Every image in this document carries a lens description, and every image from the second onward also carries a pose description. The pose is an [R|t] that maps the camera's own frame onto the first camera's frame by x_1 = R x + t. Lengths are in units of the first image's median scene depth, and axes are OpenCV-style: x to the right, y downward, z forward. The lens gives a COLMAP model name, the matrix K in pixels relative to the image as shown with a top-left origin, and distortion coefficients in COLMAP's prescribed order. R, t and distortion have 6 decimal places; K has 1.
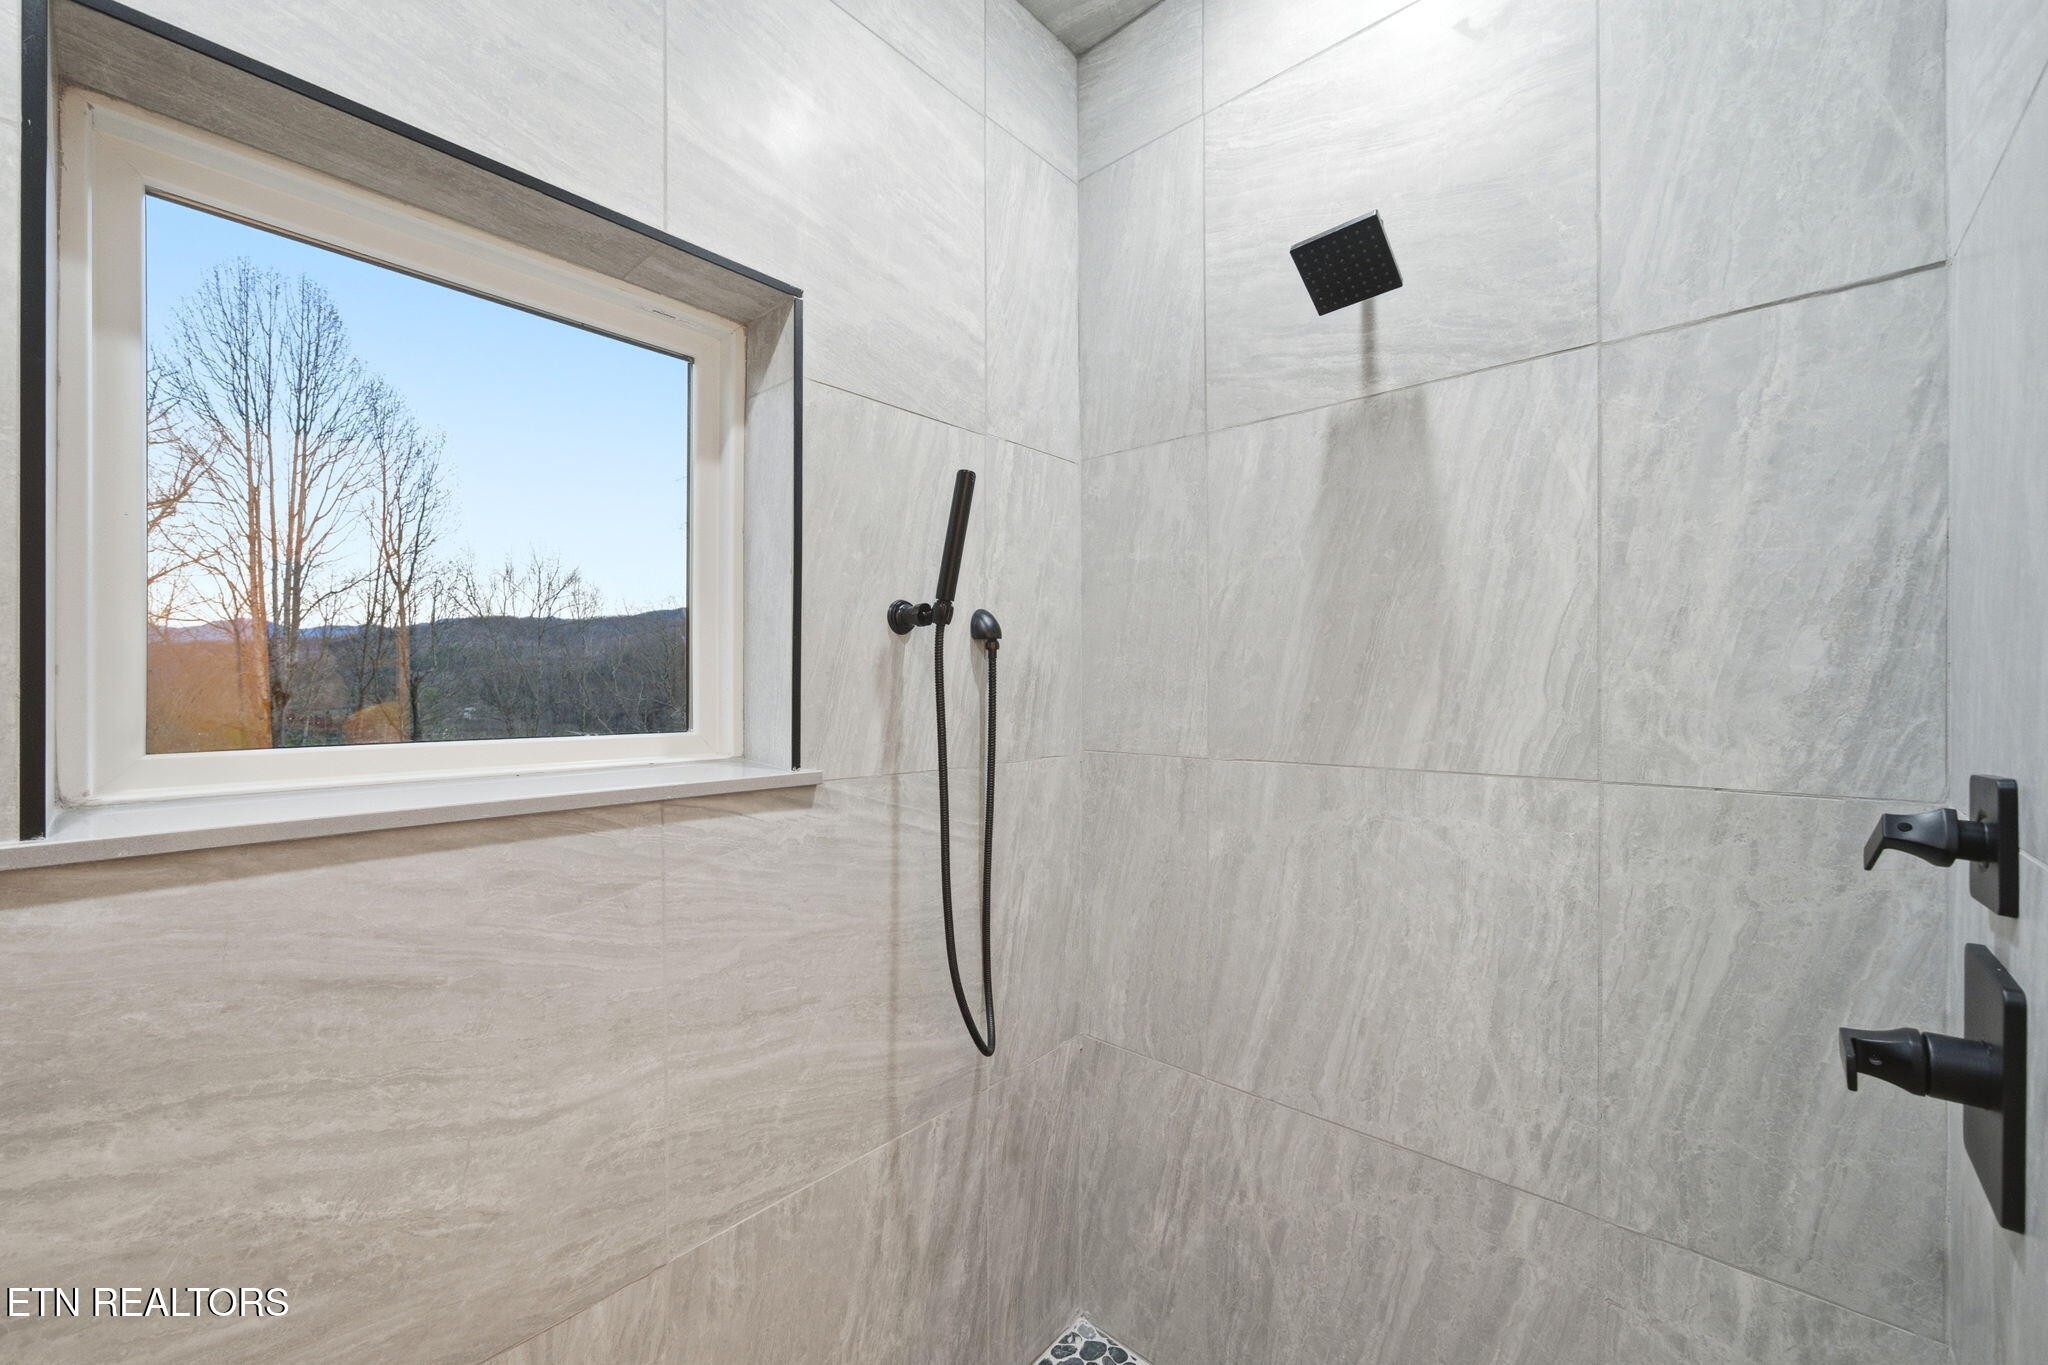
lens RADIAL K [[811.9, 0, 1020.8], [0, 811.9, 691.0], [0, 0, 1]] dist [-0.013879, 0.005540]
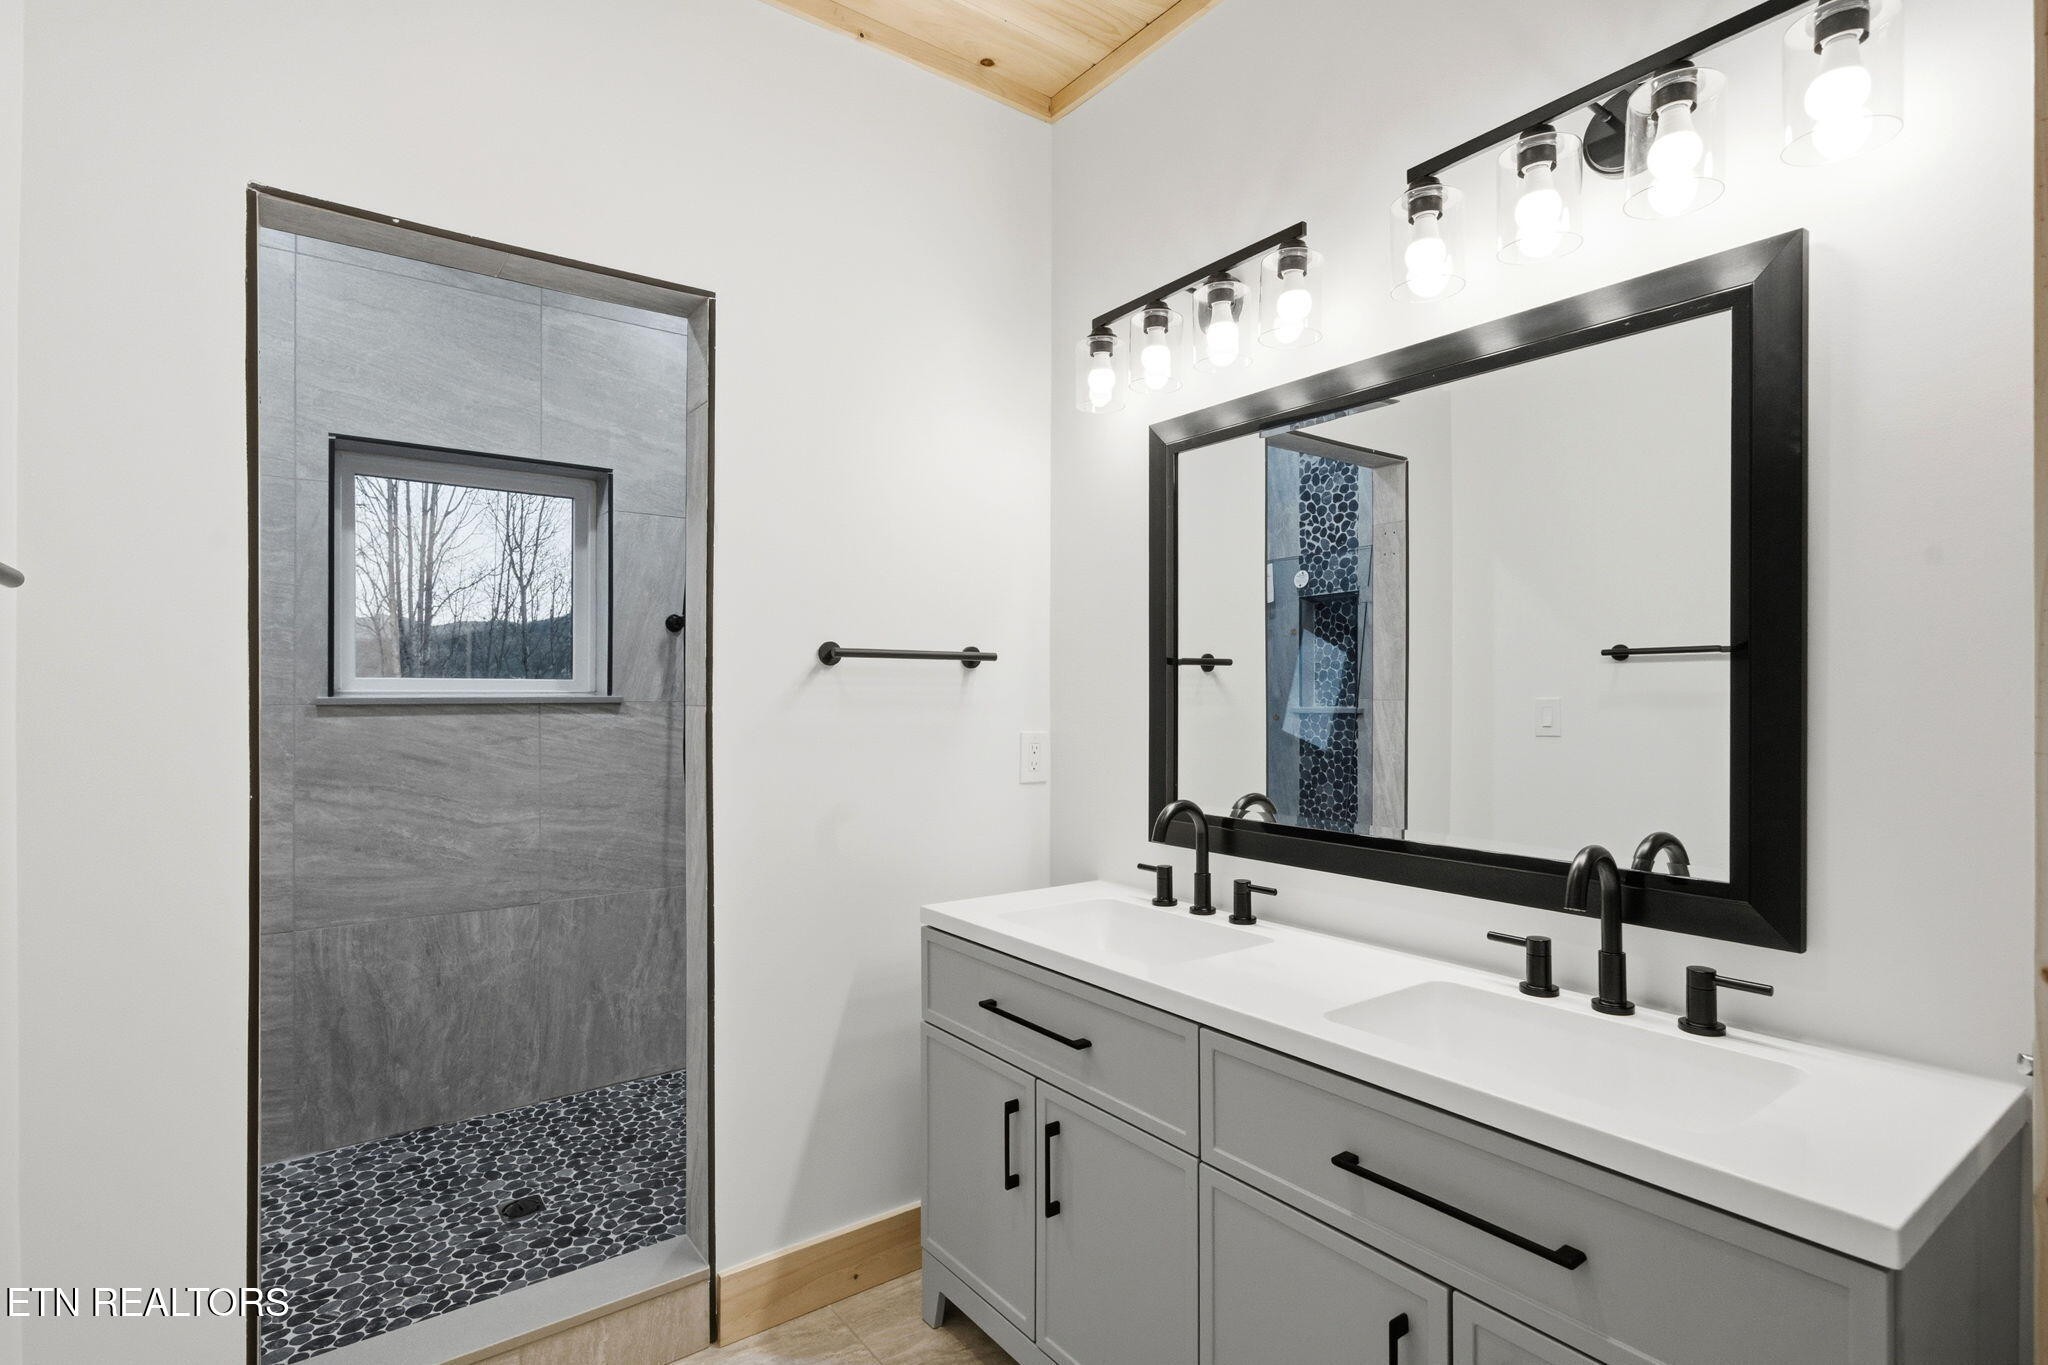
lens RADIAL K [[1012.6, 0, 1027.0], [0, 1012.6, 693.2], [0, 0, 1]] dist [-0.003961, -0.001669]
pose [[0.980068, 0.003145, -0.198636, 1.202492], [-0.003452, 0.999993, -0.001203, 0.082746], [0.198631, 0.001865, 0.980073, -1.253476]]
